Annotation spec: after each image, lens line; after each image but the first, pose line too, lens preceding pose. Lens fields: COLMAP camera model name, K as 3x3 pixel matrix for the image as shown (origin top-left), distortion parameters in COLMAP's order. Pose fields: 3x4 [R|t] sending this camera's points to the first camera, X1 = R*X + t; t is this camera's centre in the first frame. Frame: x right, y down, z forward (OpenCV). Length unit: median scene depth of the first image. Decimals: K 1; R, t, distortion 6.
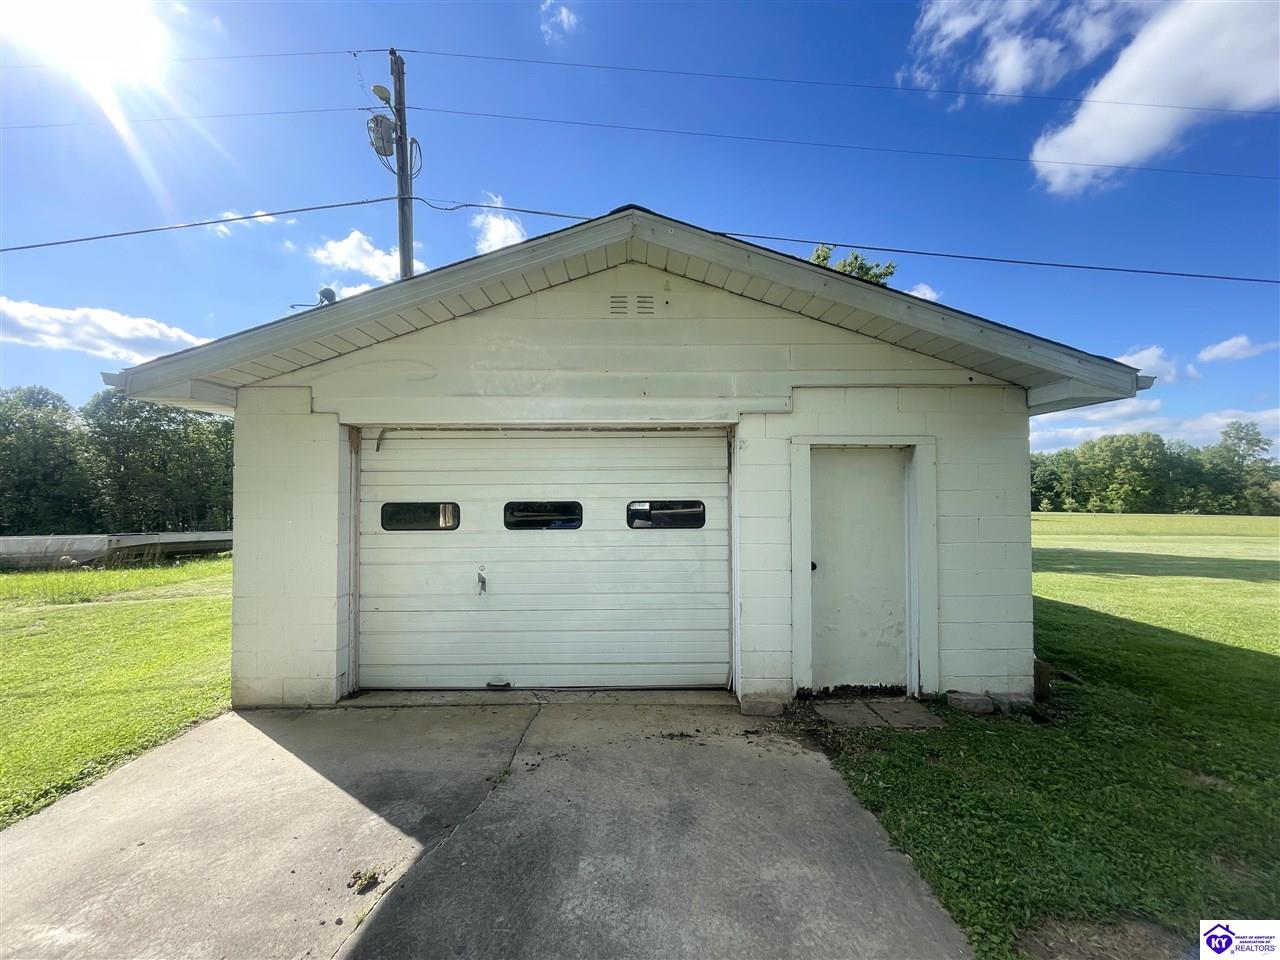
lens RADIAL K [[514.7, 0, 635.7], [0, 514.7, 485.7], [0, 0, 1]] dist [-0.000375, 0.000879]
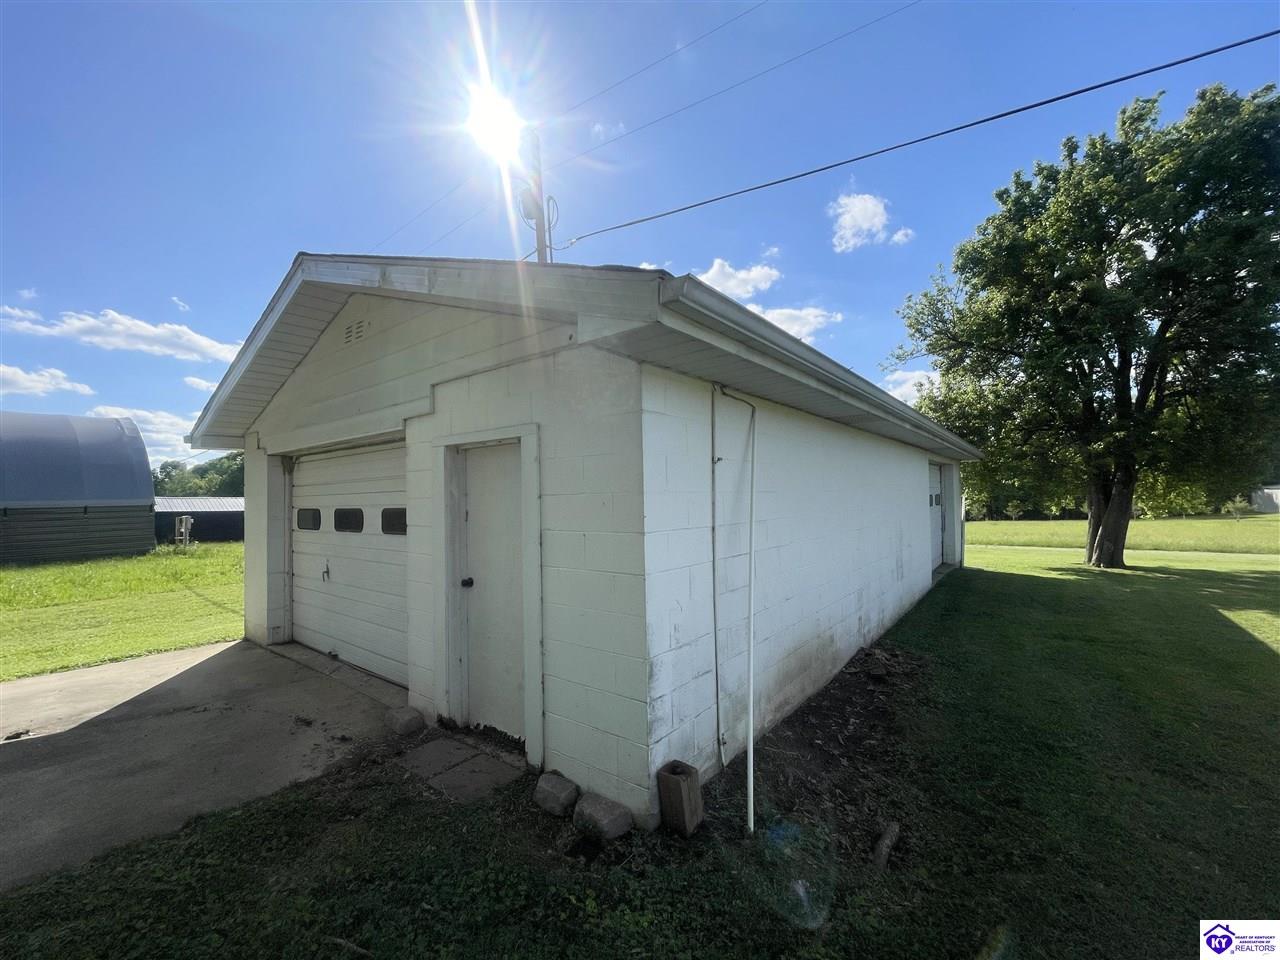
lens RADIAL K [[514.7, 0, 636.3], [0, 514.7, 485.0], [0, 0, 1]] dist [-0.000375, 0.000879]
pose [[0.784939, -0.025551, -0.619046, 1.156747], [0.028804, 0.999574, -0.004735, 0.001344], [0.618903, -0.014115, 0.785340, 0.499587]]
